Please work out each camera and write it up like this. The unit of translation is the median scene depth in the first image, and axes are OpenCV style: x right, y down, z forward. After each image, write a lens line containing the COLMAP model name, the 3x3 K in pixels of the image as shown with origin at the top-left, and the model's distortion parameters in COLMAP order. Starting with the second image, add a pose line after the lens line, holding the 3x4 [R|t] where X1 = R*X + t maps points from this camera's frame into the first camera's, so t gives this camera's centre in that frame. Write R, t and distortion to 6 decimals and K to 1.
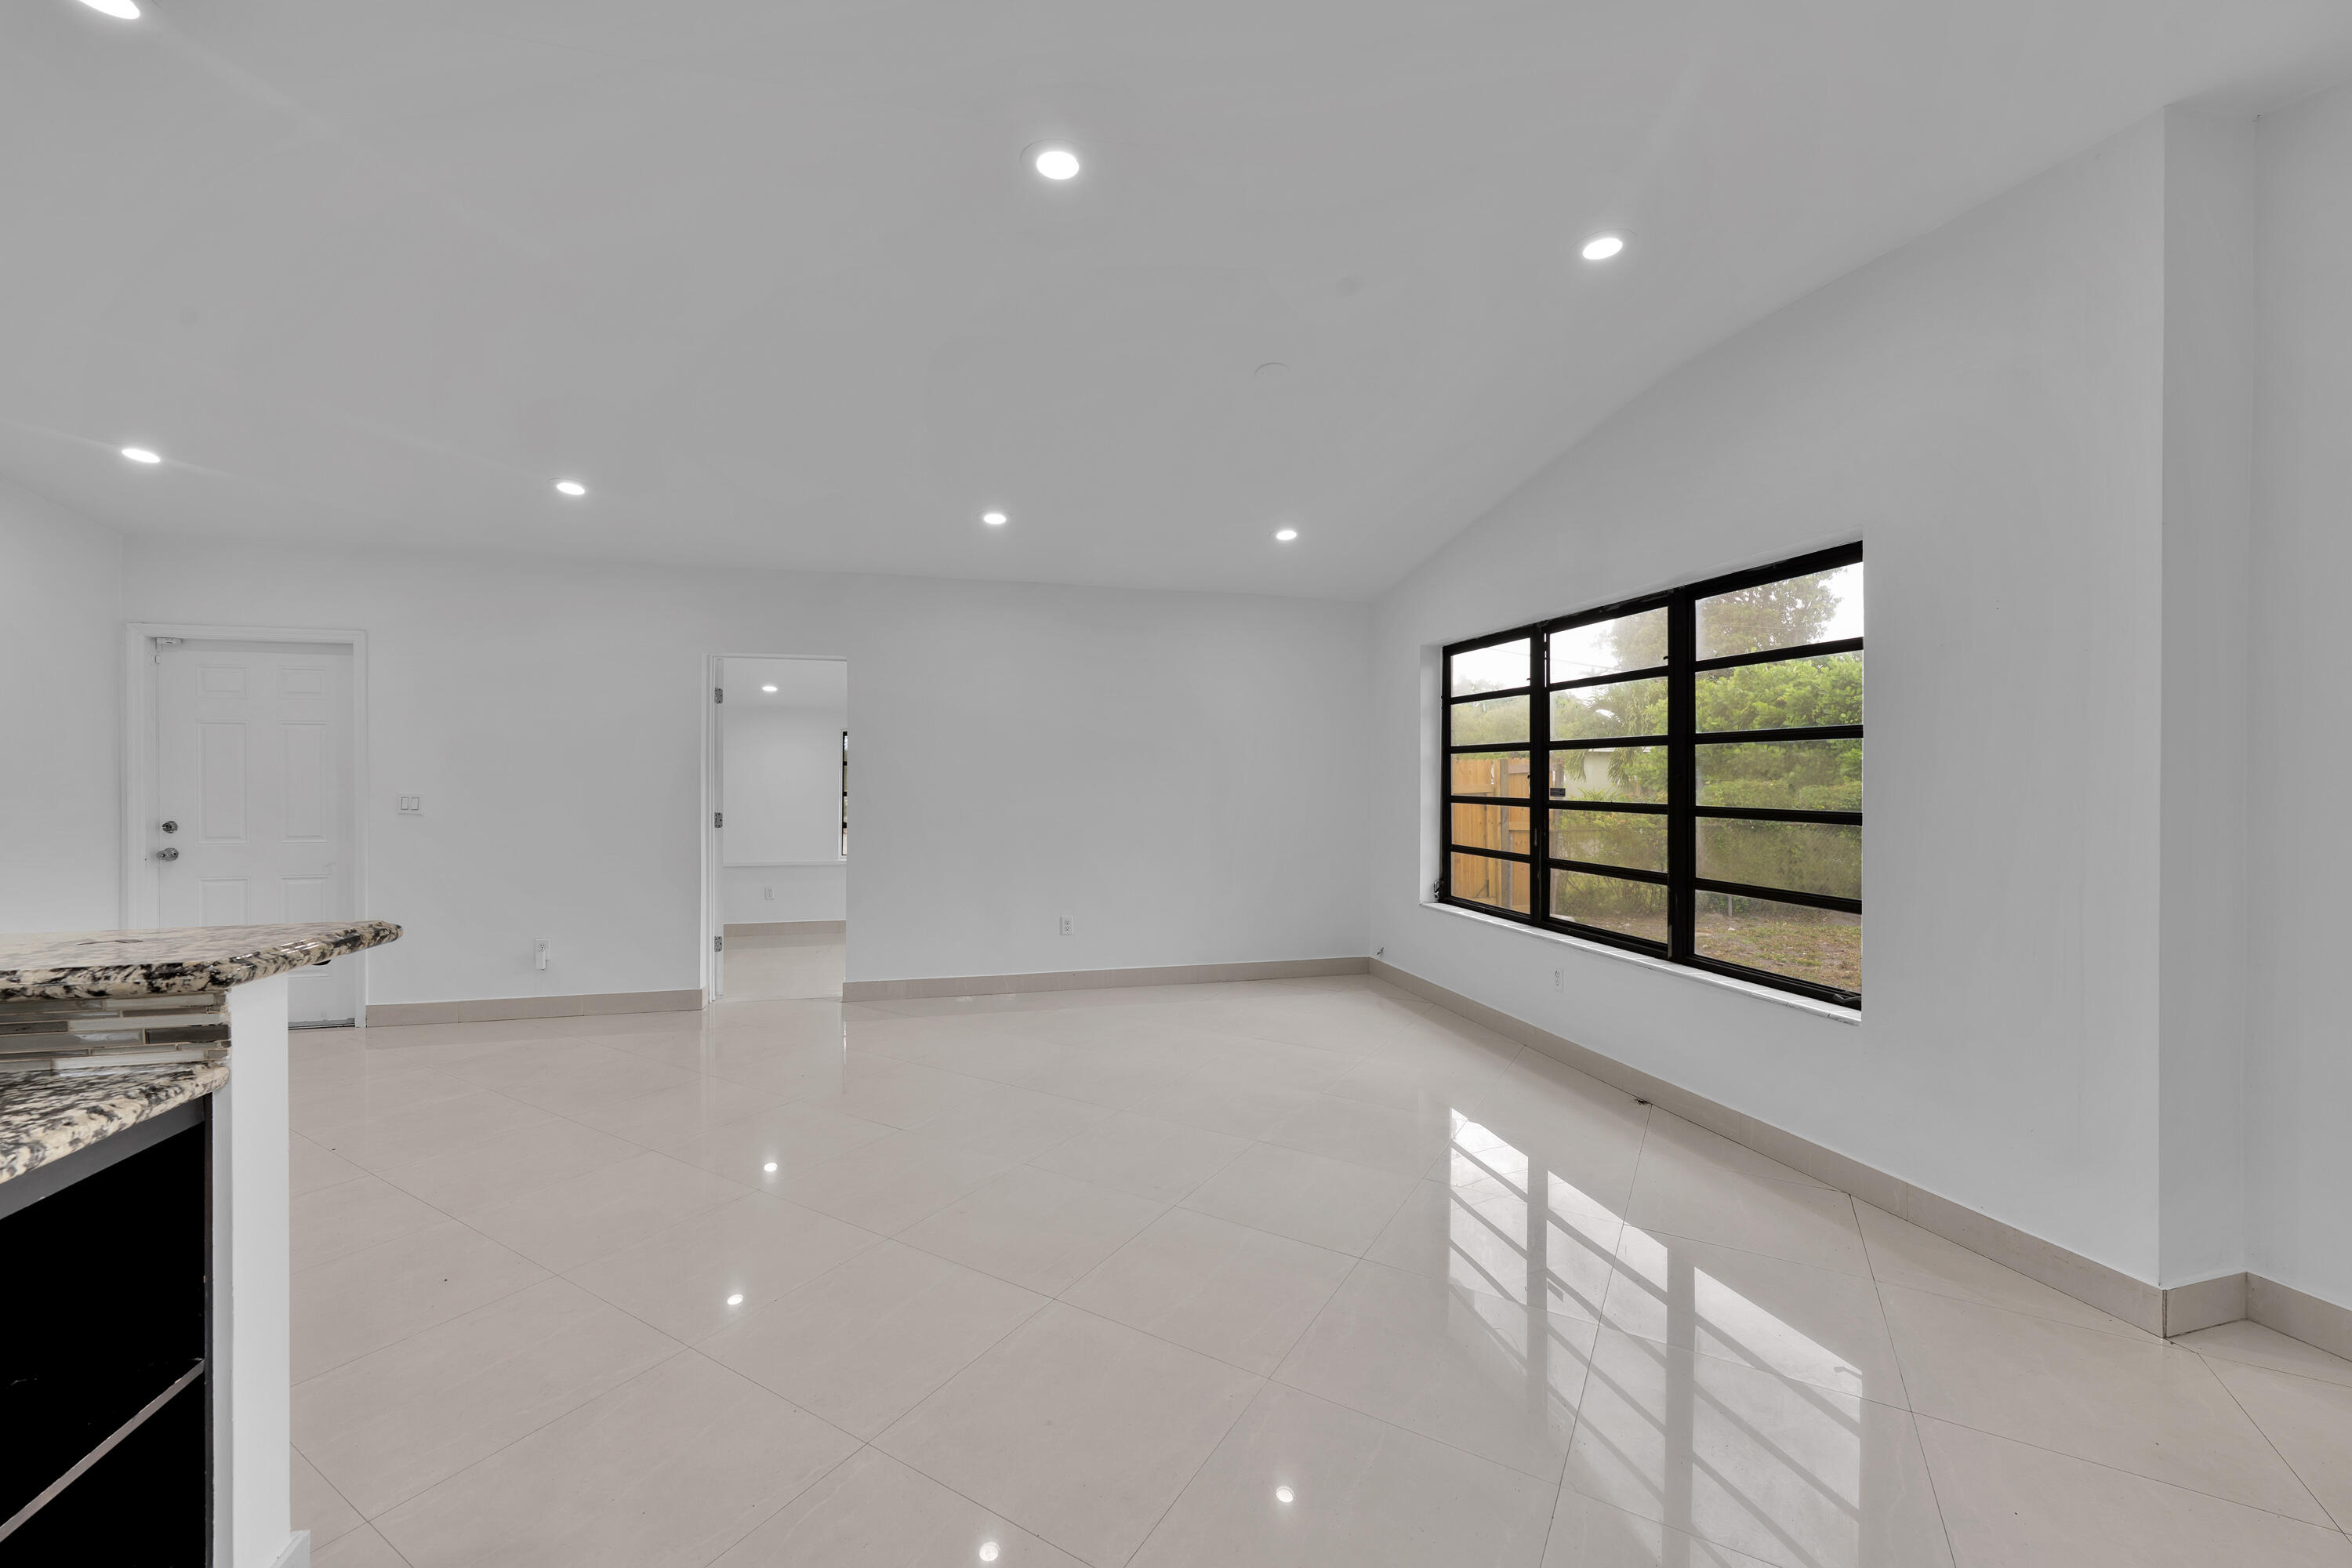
lens RADIAL K [[934.3, 0, 1159.6], [0, 934.3, 772.4], [0, 0, 1]] dist [0.000396, 0.000187]
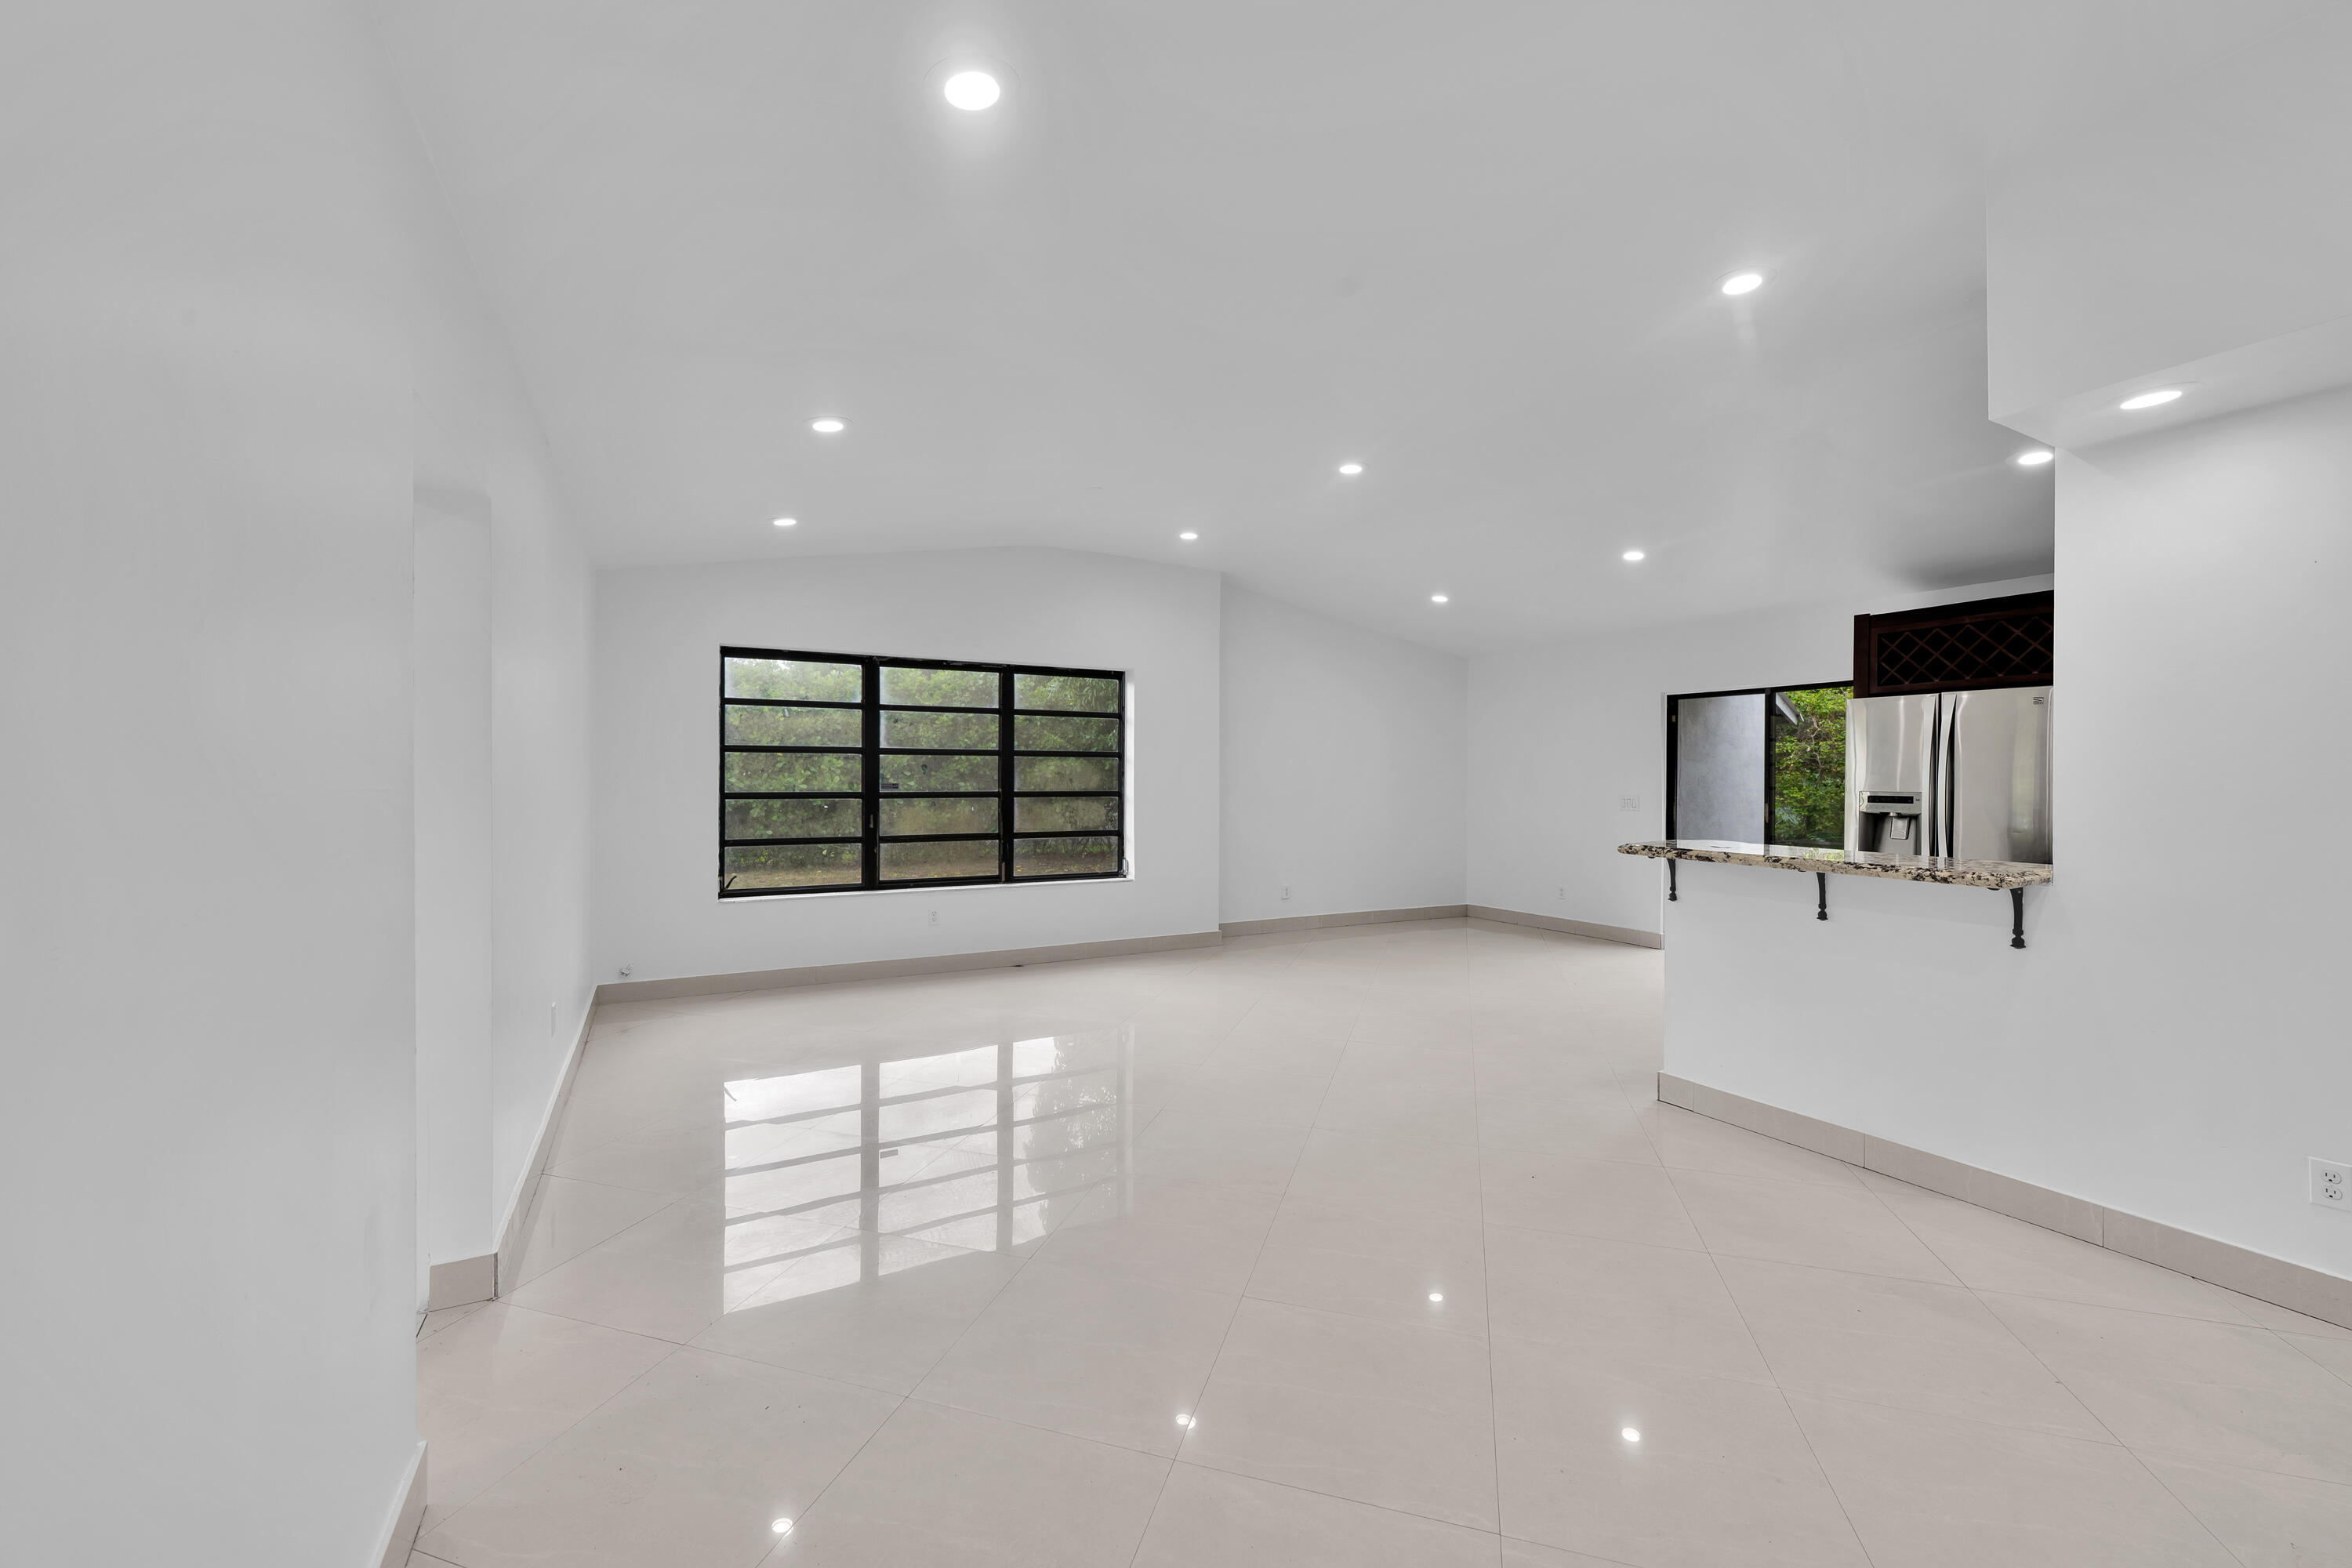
lens RADIAL K [[934.3, 0, 1165.9], [0, 934.3, 786.6], [0, 0, 1]] dist [0.000396, 0.000187]
pose [[-0.239505, -0.016576, 0.970754, -0.967758], [-0.007291, 0.999857, 0.015274, -0.001780], [-0.970868, -0.003419, -0.239591, 0.925798]]
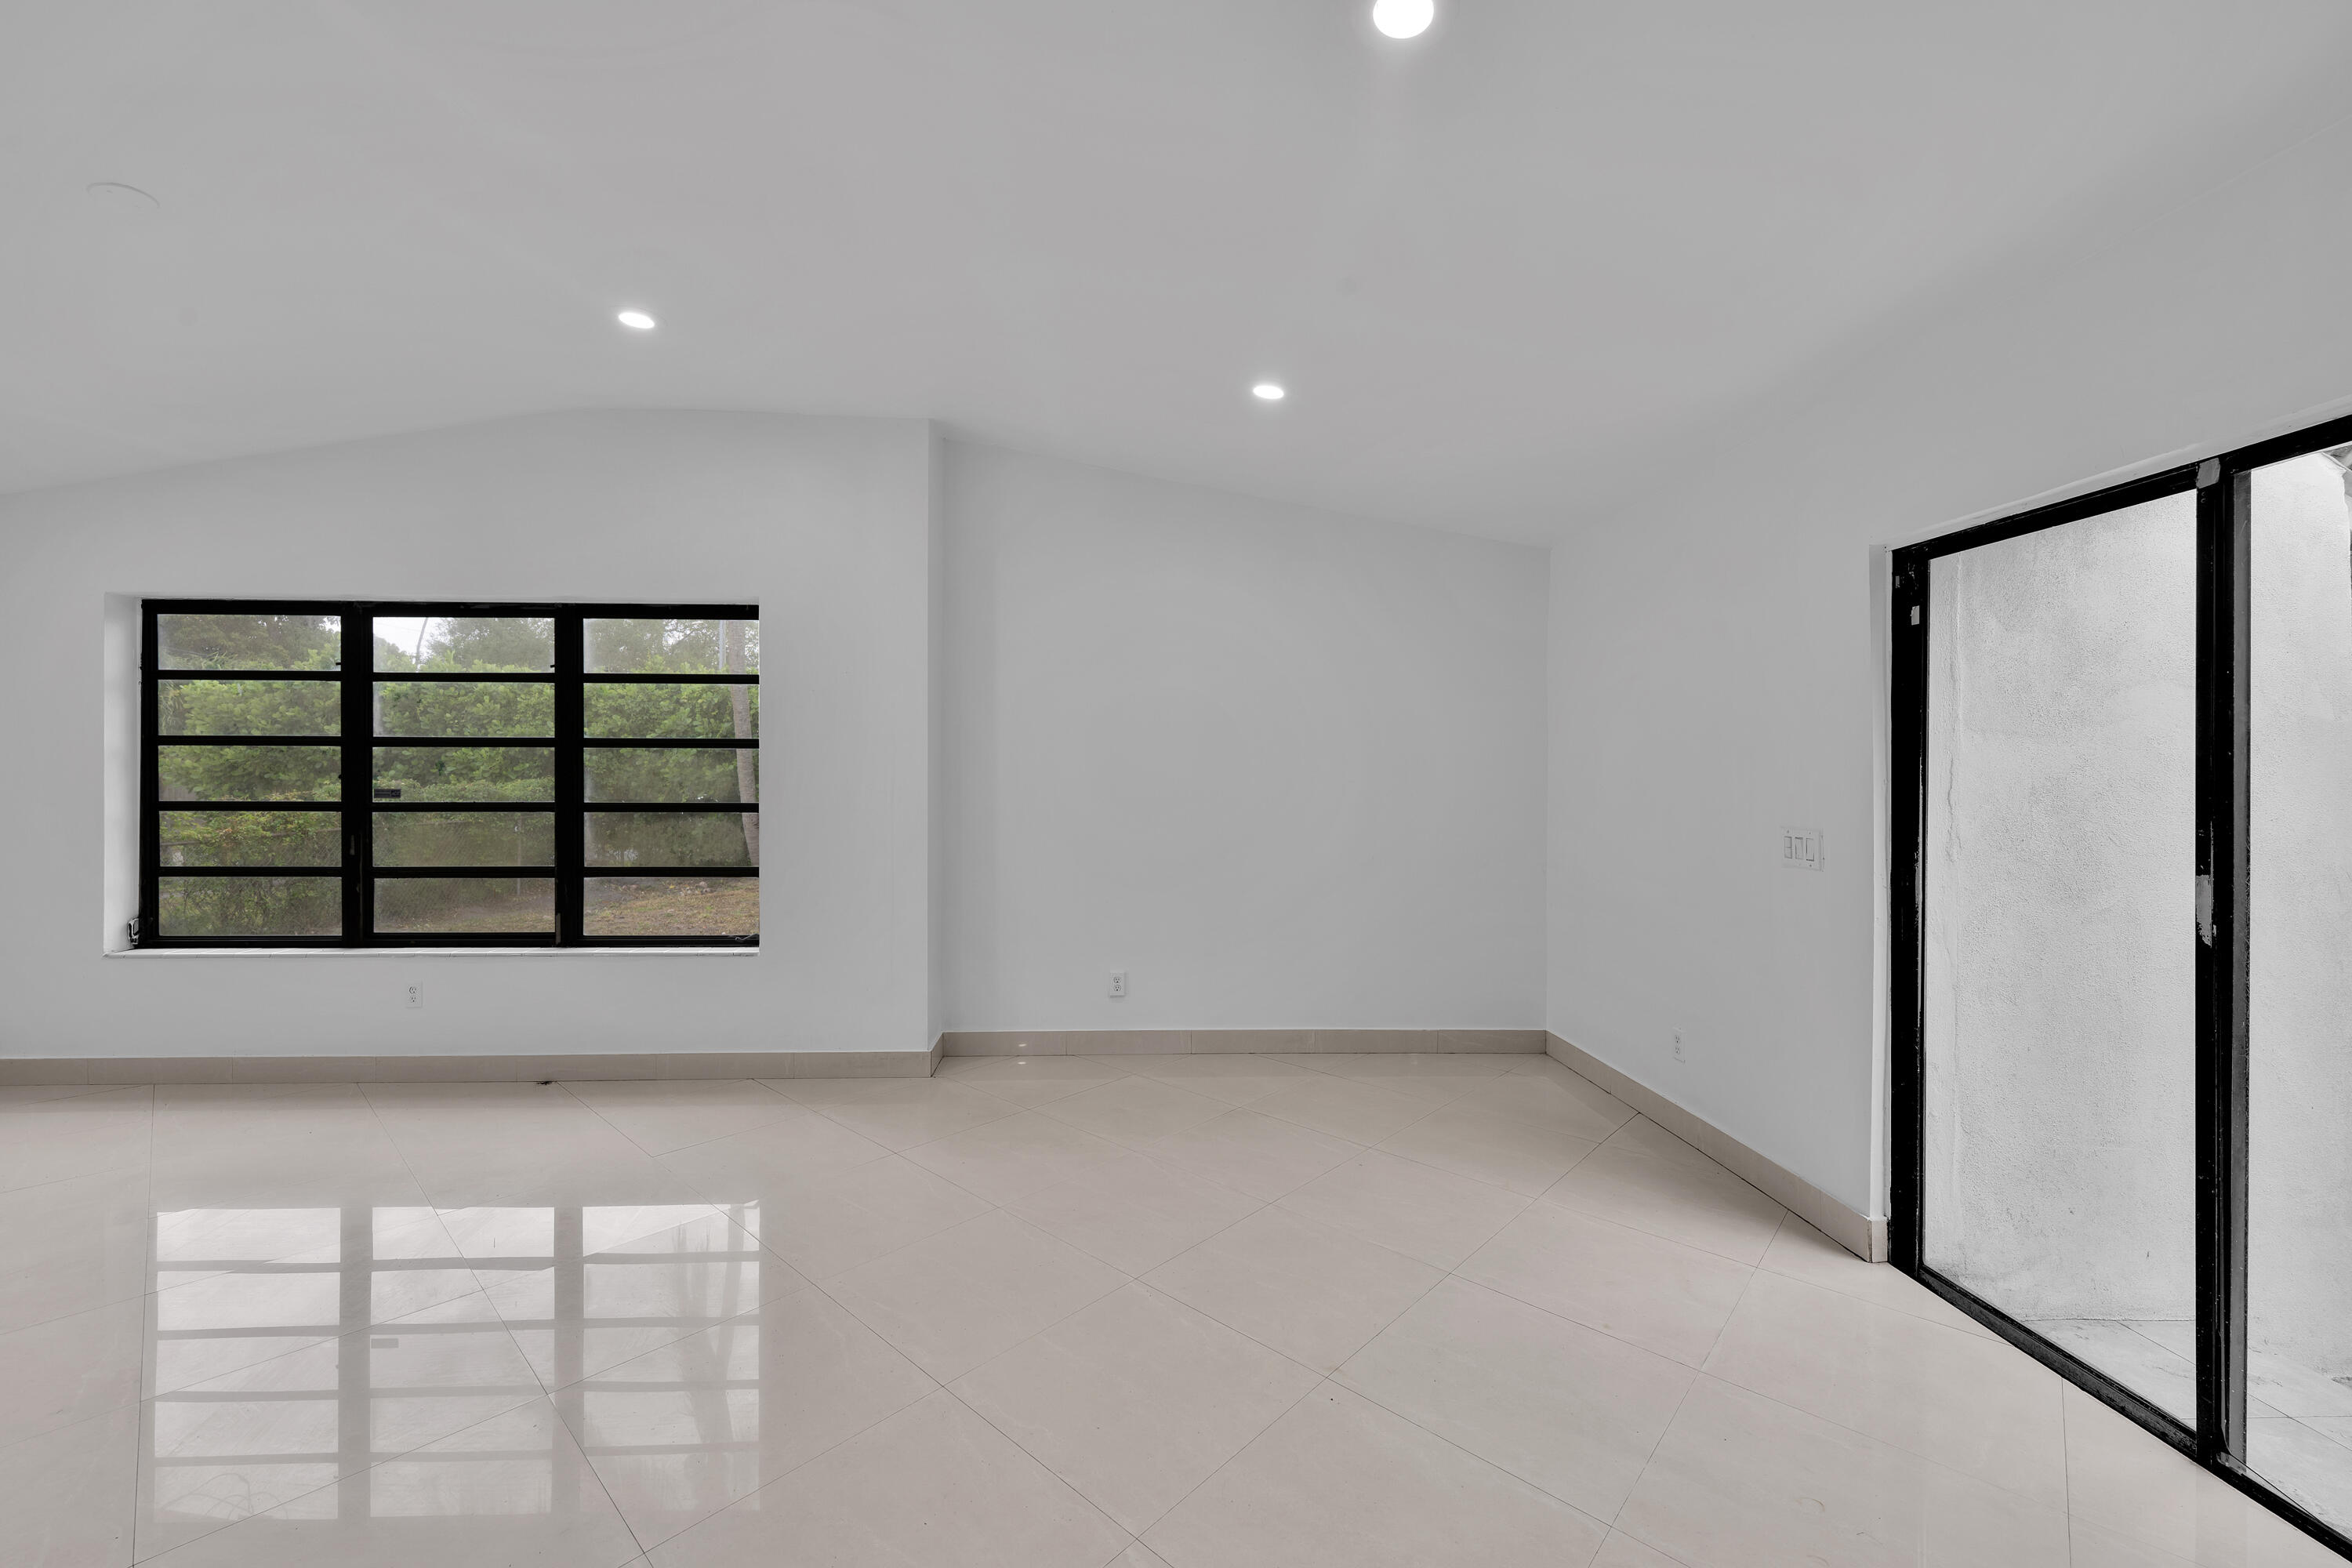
lens RADIAL K [[934.3, 0, 1159.4], [0, 934.3, 777.8], [0, 0, 1]] dist [0.000396, 0.000187]
pose [[0.202709, -0.002379, 0.979236, -0.307027], [-0.005166, 0.999981, 0.003499, -0.001080], [-0.979225, -0.005768, 0.202693, 0.081841]]
